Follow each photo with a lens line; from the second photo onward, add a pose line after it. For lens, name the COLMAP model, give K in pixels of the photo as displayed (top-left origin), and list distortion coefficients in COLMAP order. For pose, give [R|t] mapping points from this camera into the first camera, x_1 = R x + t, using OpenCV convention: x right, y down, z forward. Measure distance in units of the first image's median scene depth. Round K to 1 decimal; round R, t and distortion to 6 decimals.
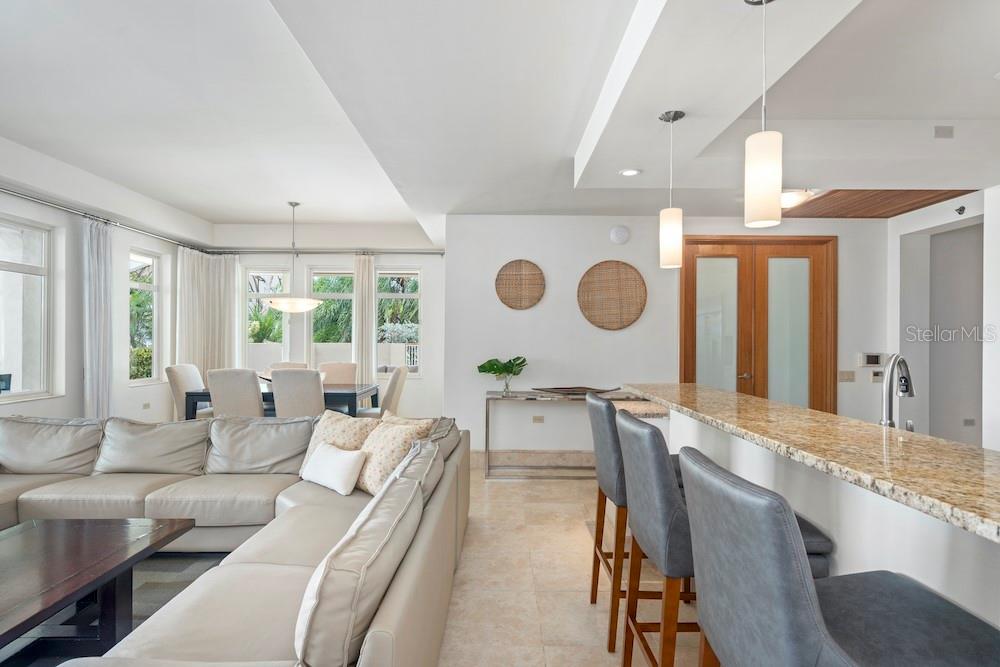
lens RADIAL K [[542.8, 0, 507.1], [0, 542.8, 328.5], [0, 0, 1]] dist [0.000535, 0.000507]
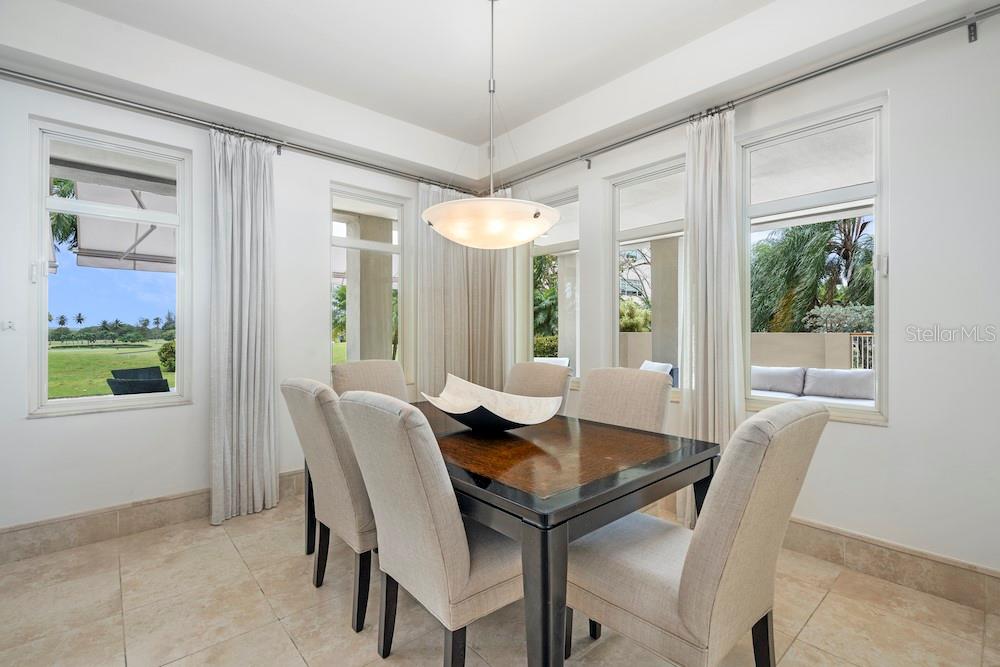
lens RADIAL K [[458.1, 0, 502.7], [0, 458.1, 330.9], [0, 0, 1]] dist [-0.002359, 0.001288]
pose [[0.665040, -0.001690, -0.746806, -0.144026], [0.016309, 0.999792, 0.012260, 0.033200], [0.746630, -0.020333, 0.664929, 0.876859]]
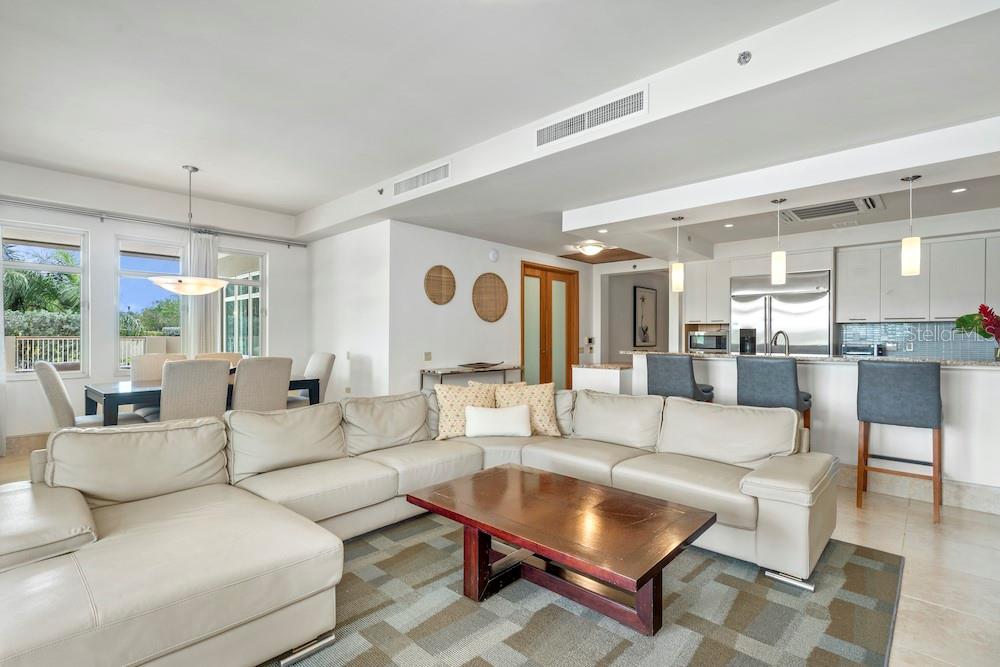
lens RADIAL K [[458.1, 0, 500.2], [0, 458.1, 337.1], [0, 0, 1]] dist [-0.002359, 0.001288]
pose [[0.686321, -0.003444, 0.727291, -0.662210], [-0.013436, 0.999758, 0.017414, 0.021581], [-0.727175, -0.021723, 0.686109, 0.154529]]
